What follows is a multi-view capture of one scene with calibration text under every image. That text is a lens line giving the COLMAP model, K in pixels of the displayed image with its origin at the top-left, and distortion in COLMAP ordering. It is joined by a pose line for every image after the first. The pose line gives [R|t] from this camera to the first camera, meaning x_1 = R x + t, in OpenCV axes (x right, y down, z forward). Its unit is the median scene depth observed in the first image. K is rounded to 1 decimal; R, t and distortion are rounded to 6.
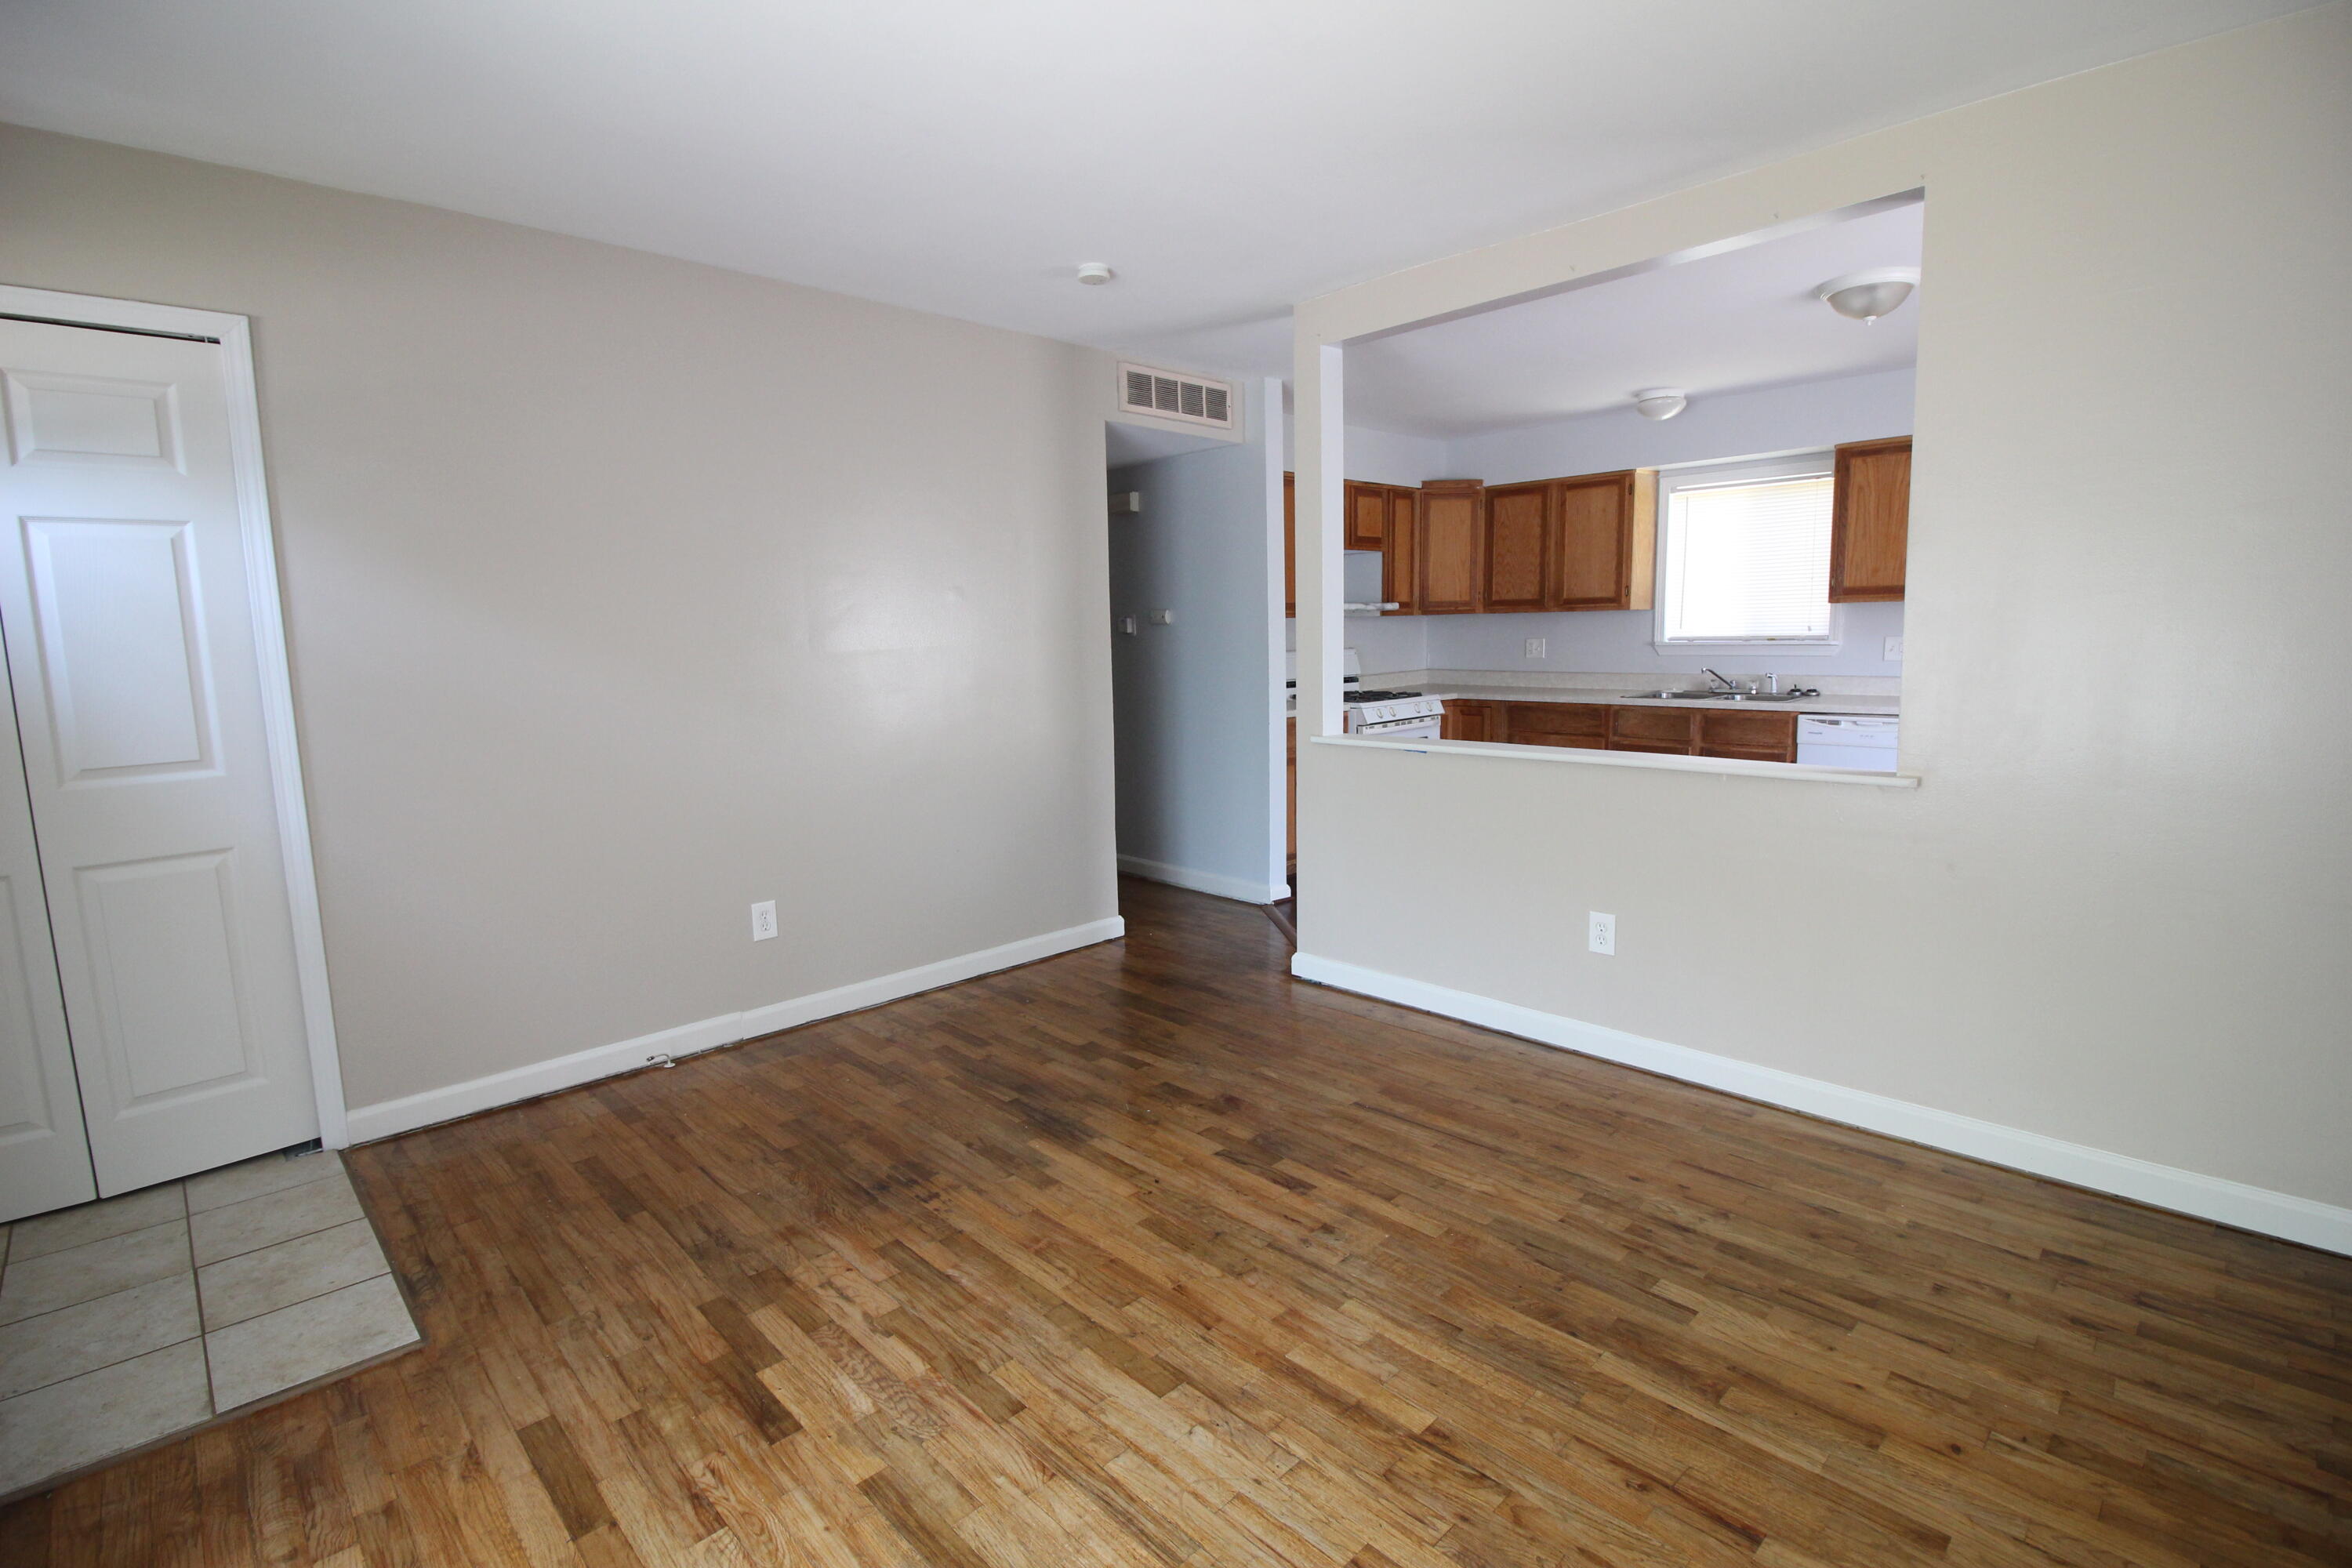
lens RADIAL K [[1082.1, 0, 1176.4], [0, 1082.1, 773.8], [0, 0, 1]] dist [0.000708, -0.012907]
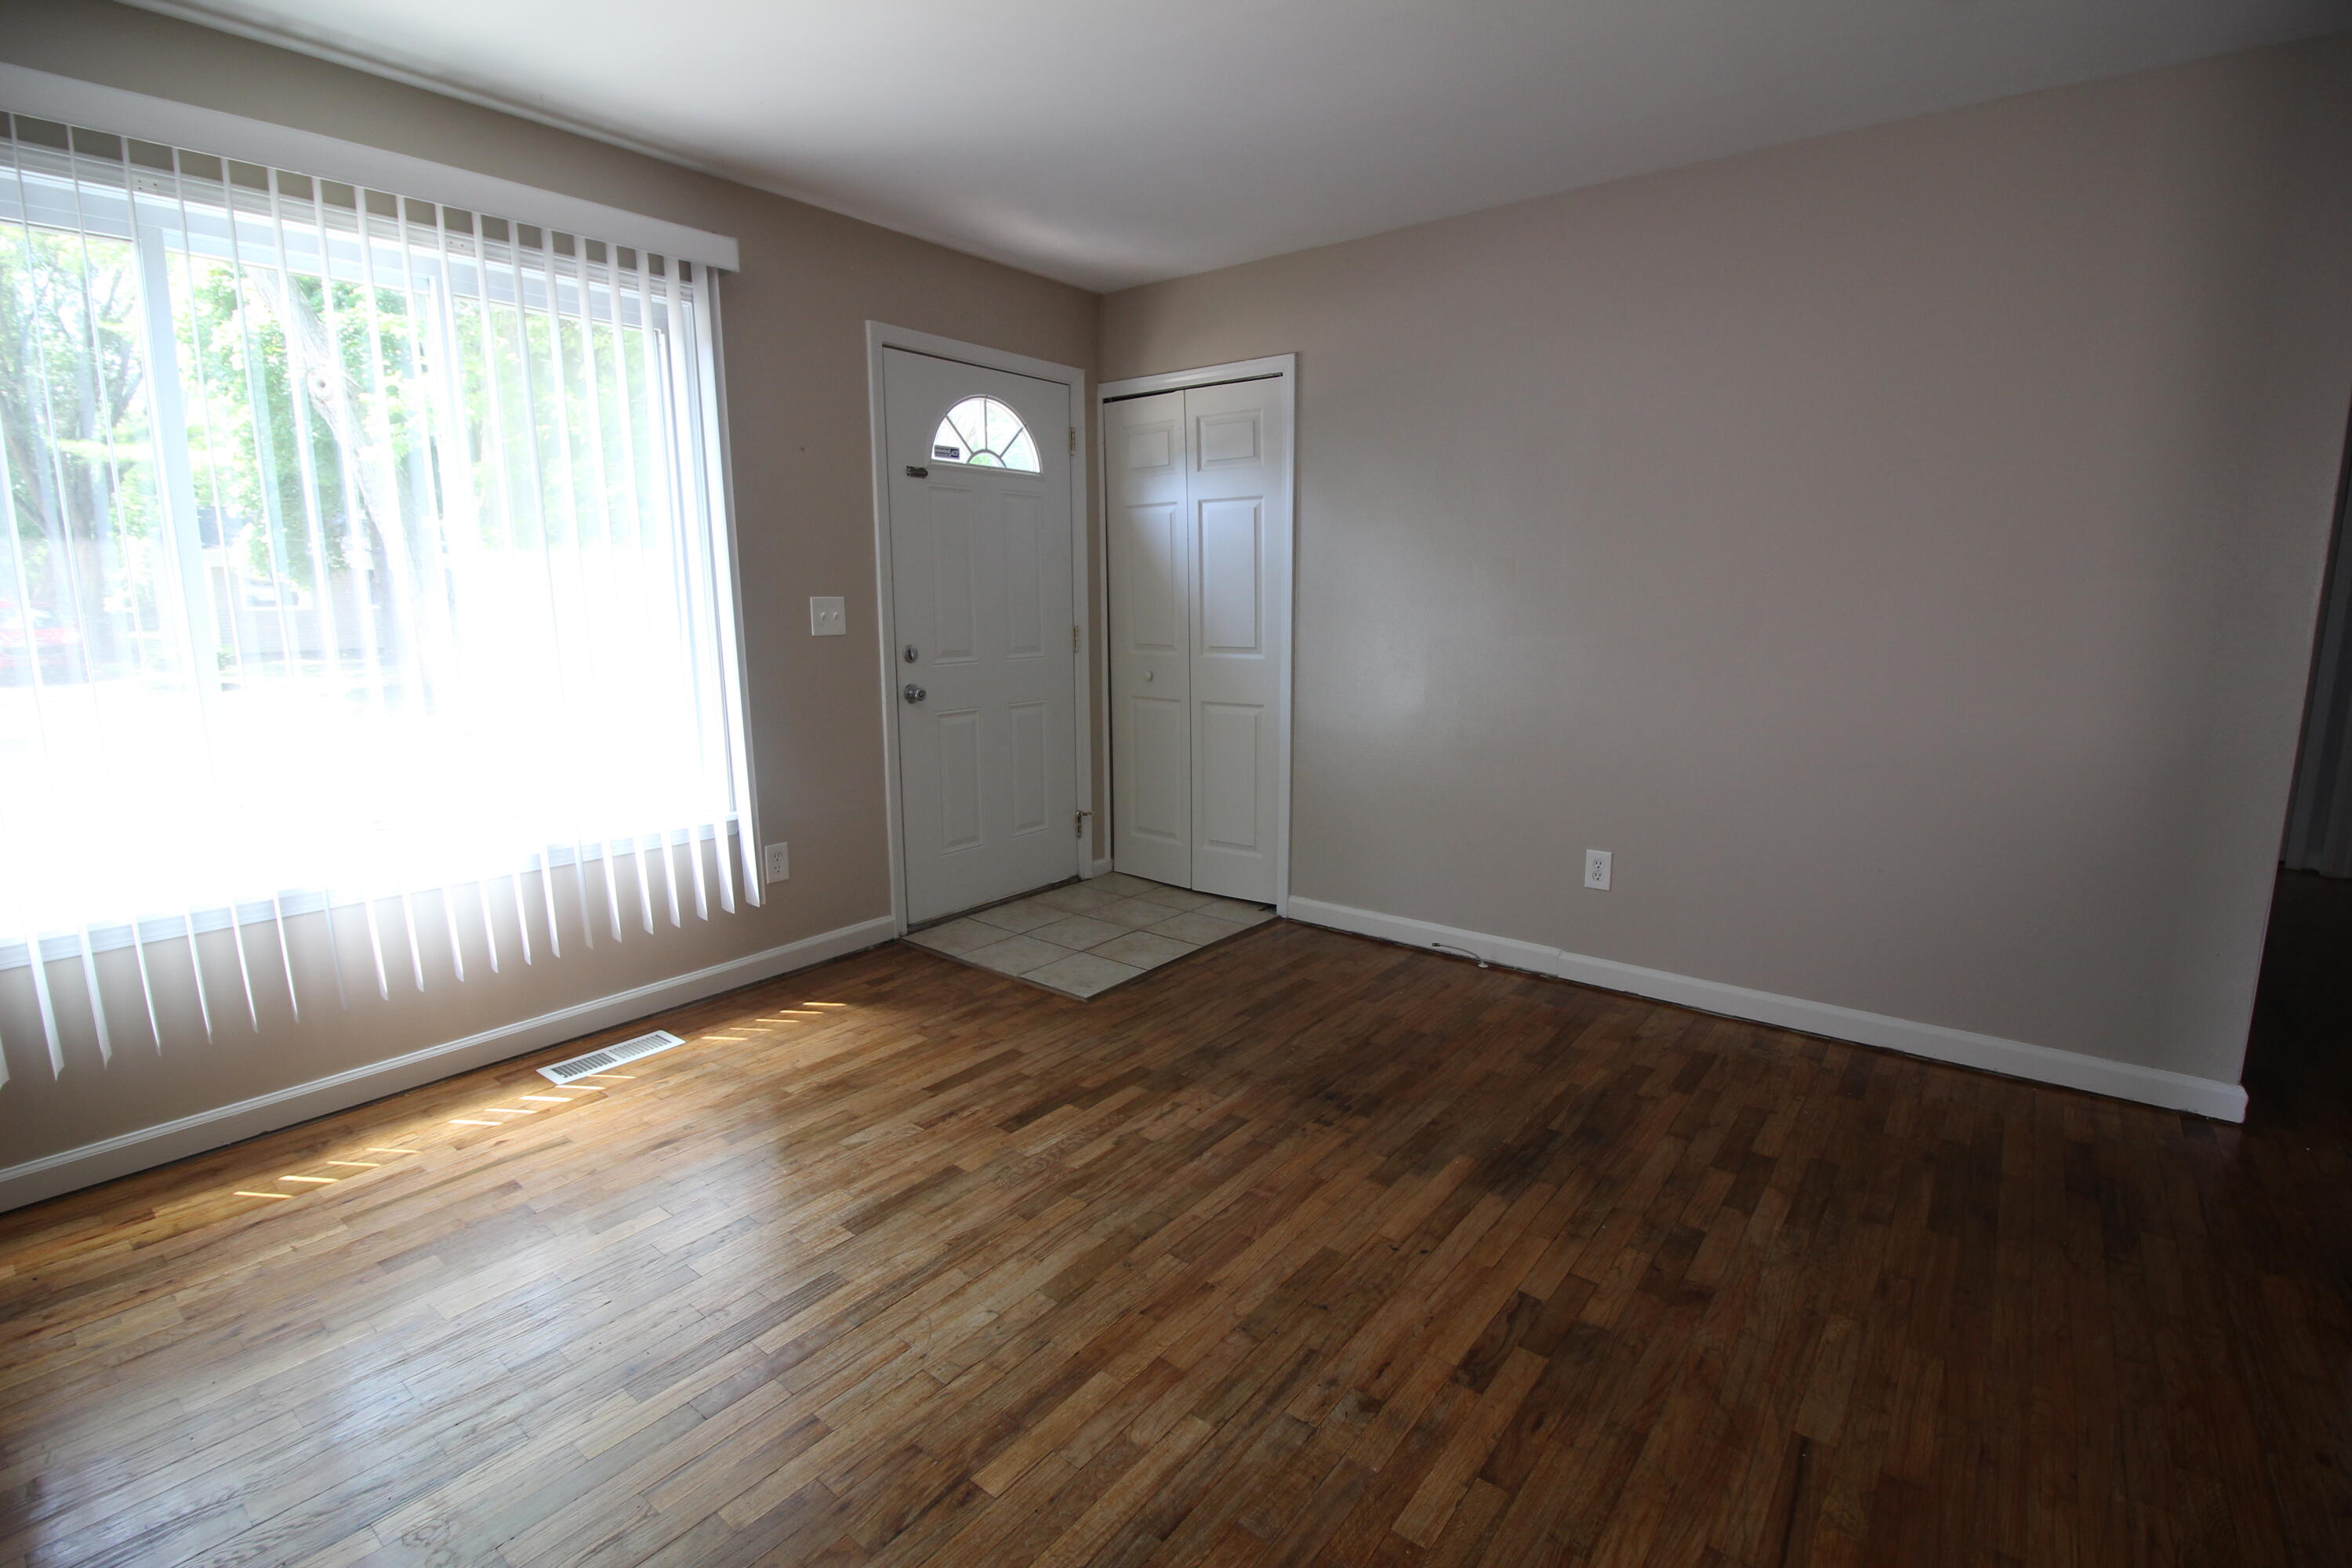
lens RADIAL K [[1082.1, 0, 1176.4], [0, 1082.1, 773.8], [0, 0, 1]] dist [0.000708, -0.012907]
pose [[0.130691, 0.184872, -0.974034, 0.588284], [-0.127915, 0.977393, 0.168347, -0.073778], [0.983137, 0.102592, 0.151385, 0.570257]]
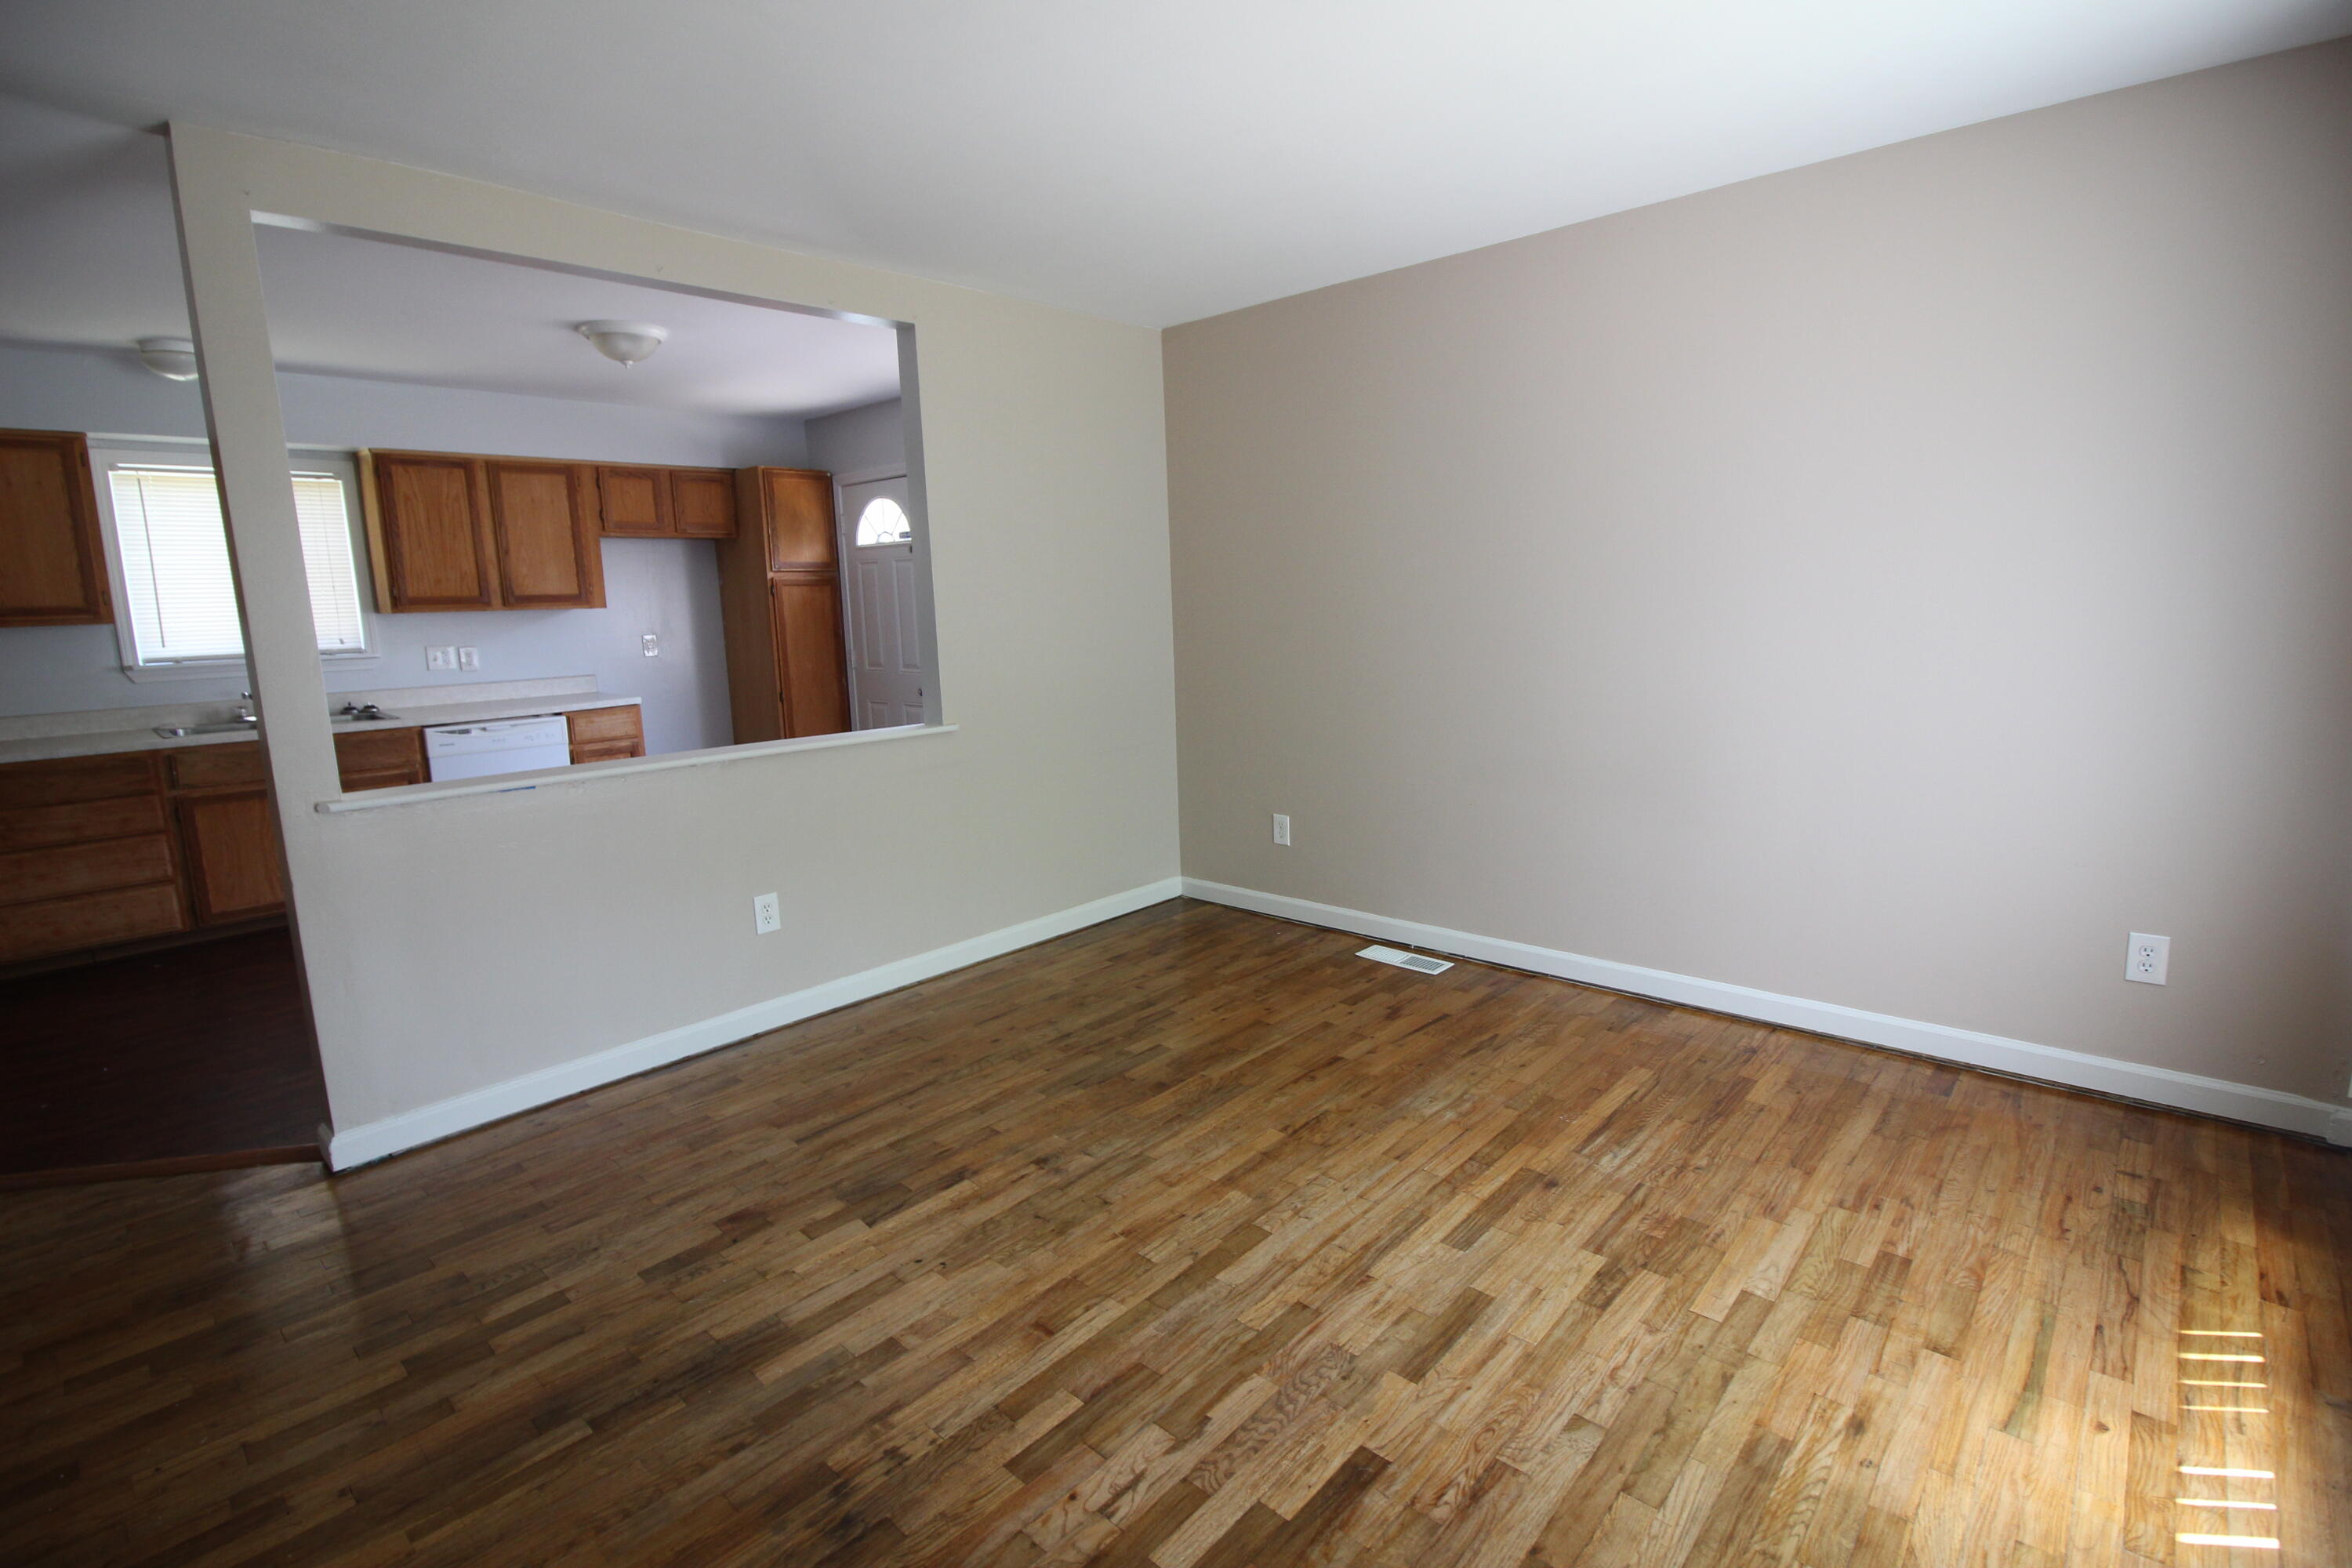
lens RADIAL K [[1082.1, 0, 1176.4], [0, 1082.1, 773.8], [0, 0, 1]] dist [0.000708, -0.012907]
pose [[-0.055461, -0.139381, 0.988685, -0.722744], [0.158692, 0.976391, 0.146550, -0.087051], [-0.985769, 0.165024, -0.032033, 0.656572]]
